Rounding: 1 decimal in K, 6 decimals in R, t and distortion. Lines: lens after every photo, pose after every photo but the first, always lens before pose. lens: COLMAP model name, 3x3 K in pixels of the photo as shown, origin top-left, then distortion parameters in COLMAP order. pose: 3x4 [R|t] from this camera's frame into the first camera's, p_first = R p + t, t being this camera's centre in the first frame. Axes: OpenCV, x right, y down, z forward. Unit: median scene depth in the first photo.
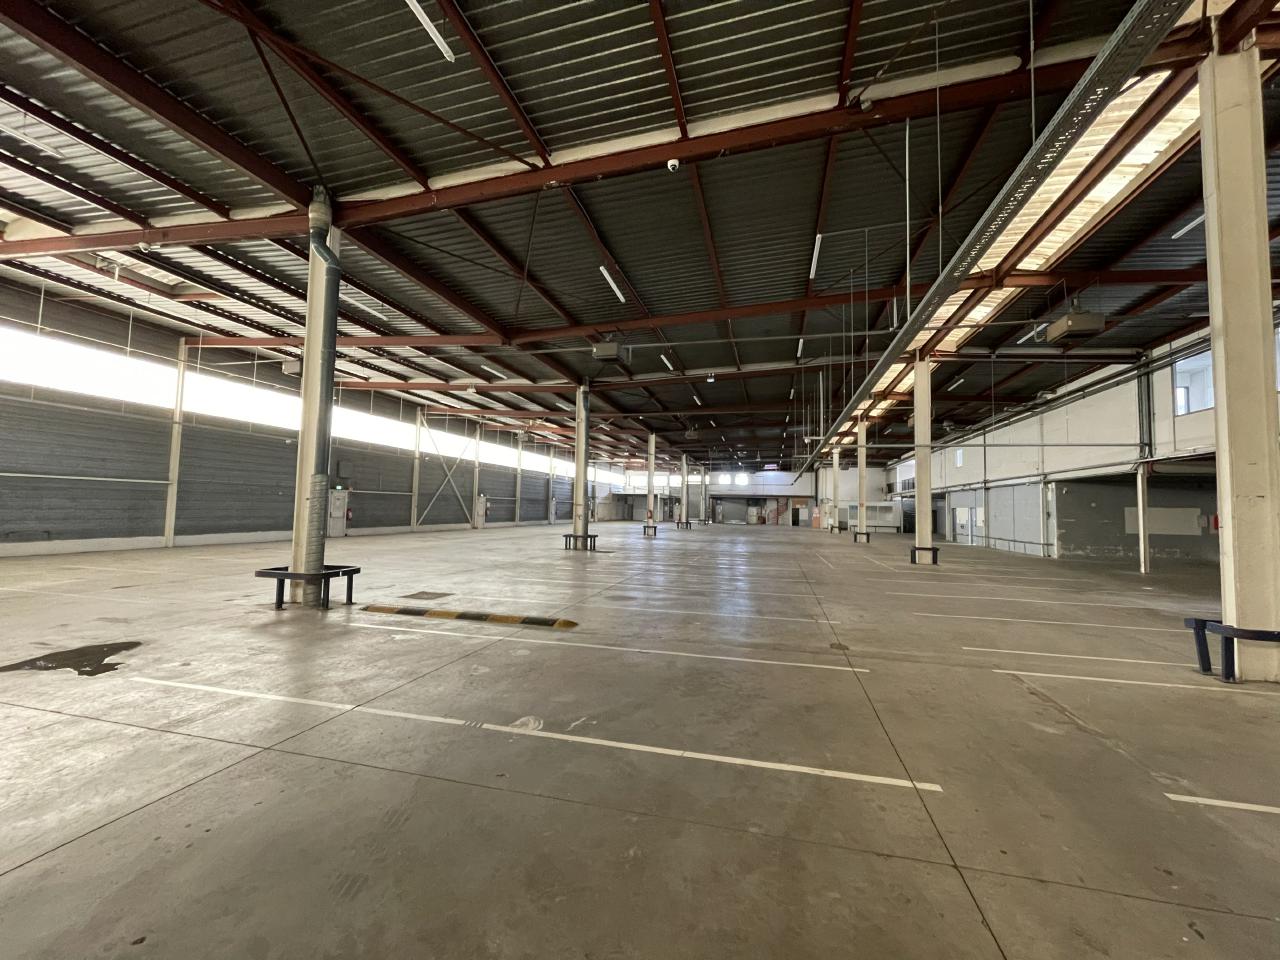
lens RADIAL K [[509.6, 0, 643.4], [0, 509.6, 481.2], [0, 0, 1]] dist [0.001403, 0.000209]
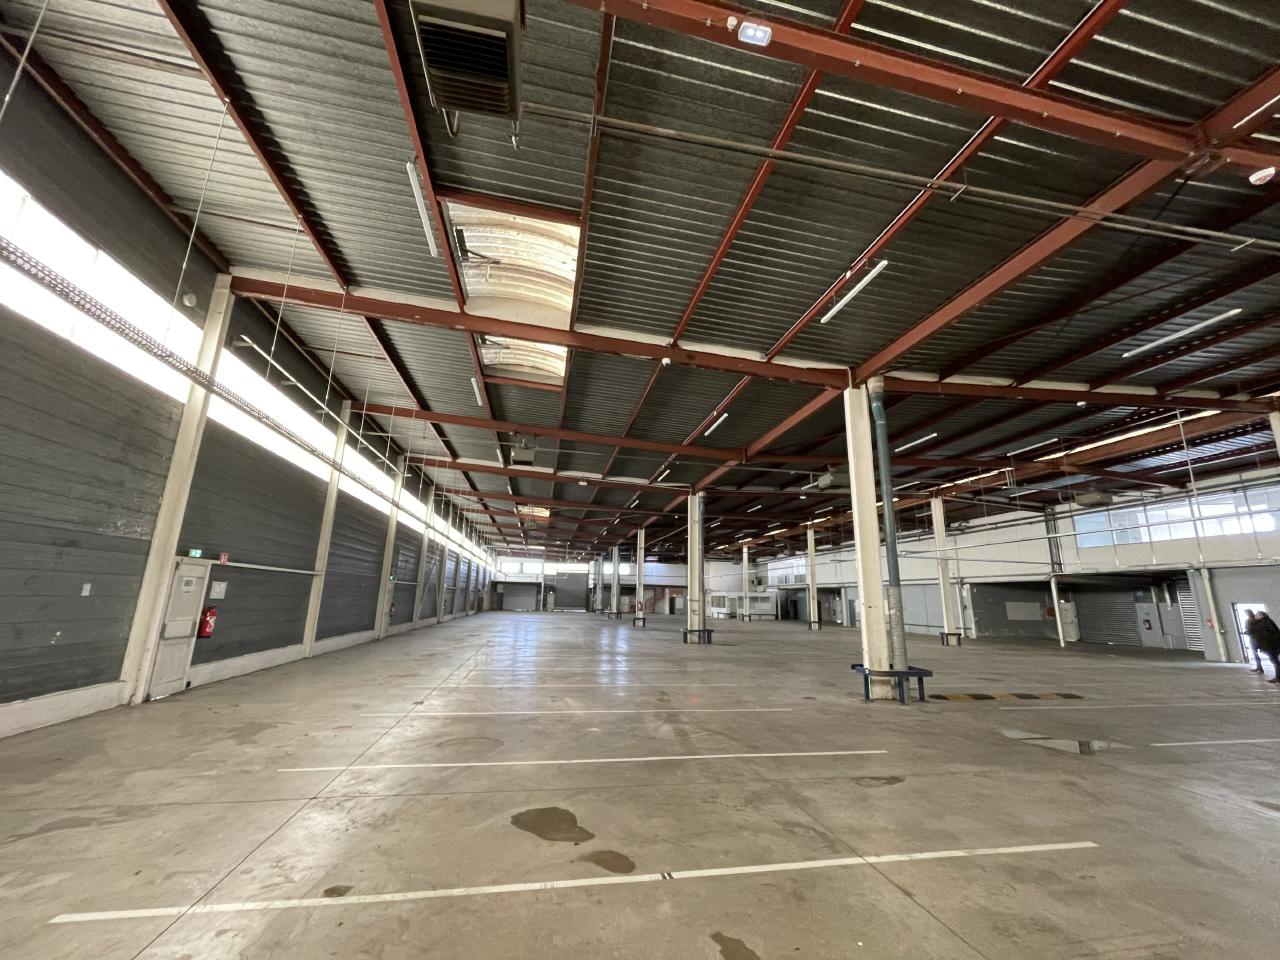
lens RADIAL K [[509.6, 0, 635.6], [0, 509.6, 481.3], [0, 0, 1]] dist [0.001403, 0.000209]
pose [[0.909409, 0.094118, 0.405114, -0.685195], [-0.026761, 0.985282, -0.168831, -0.015986], [-0.415042, 0.142695, 0.898542, 0.050588]]
